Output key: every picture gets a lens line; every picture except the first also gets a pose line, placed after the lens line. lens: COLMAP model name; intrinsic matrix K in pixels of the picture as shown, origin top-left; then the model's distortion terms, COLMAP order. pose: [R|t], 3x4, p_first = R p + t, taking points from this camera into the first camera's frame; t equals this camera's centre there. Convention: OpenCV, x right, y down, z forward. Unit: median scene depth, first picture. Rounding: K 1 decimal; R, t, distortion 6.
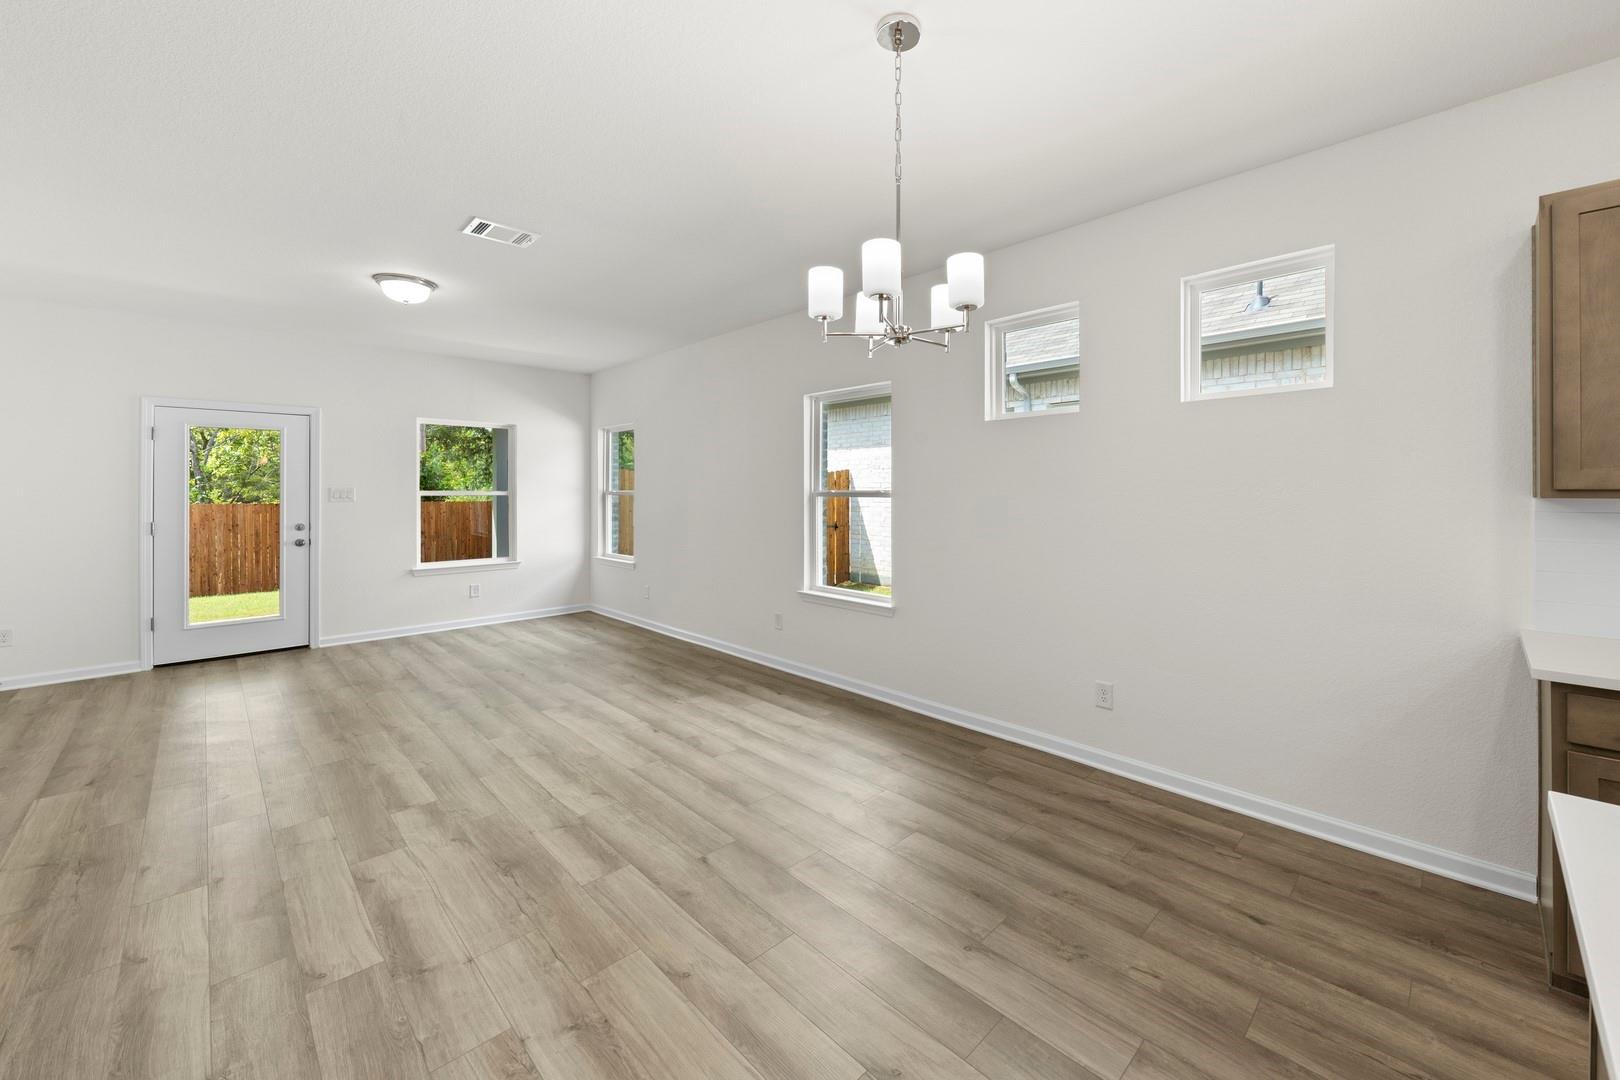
lens RADIAL K [[638.8, 0, 874.3], [0, 638.8, 472.3], [0, 0, 1]] dist [0.001804, -0.003079]
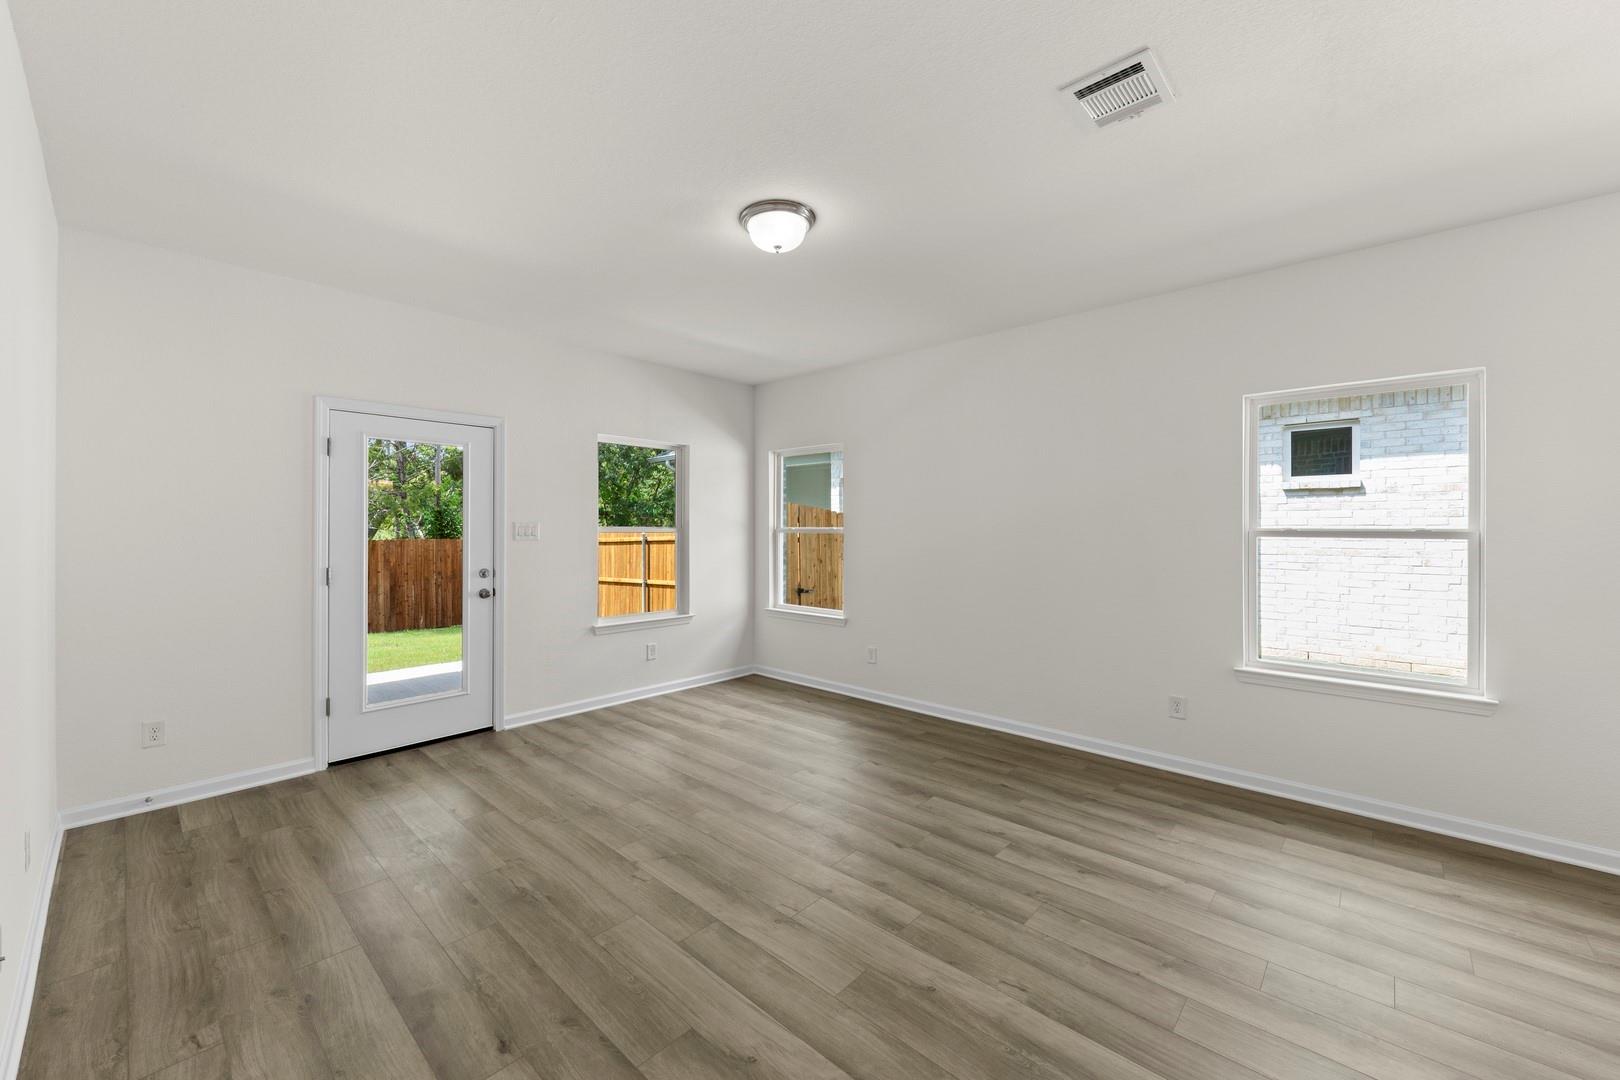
lens RADIAL K [[630.7, 0, 777.6], [0, 630.7, 473.7], [0, 0, 1]] dist [0.001502, 0.000051]
pose [[0.999974, 0.004081, -0.005927, -0.536694], [-0.004412, 0.998372, -0.056870, 0.006165], [0.005685, 0.056895, 0.998364, 0.221444]]
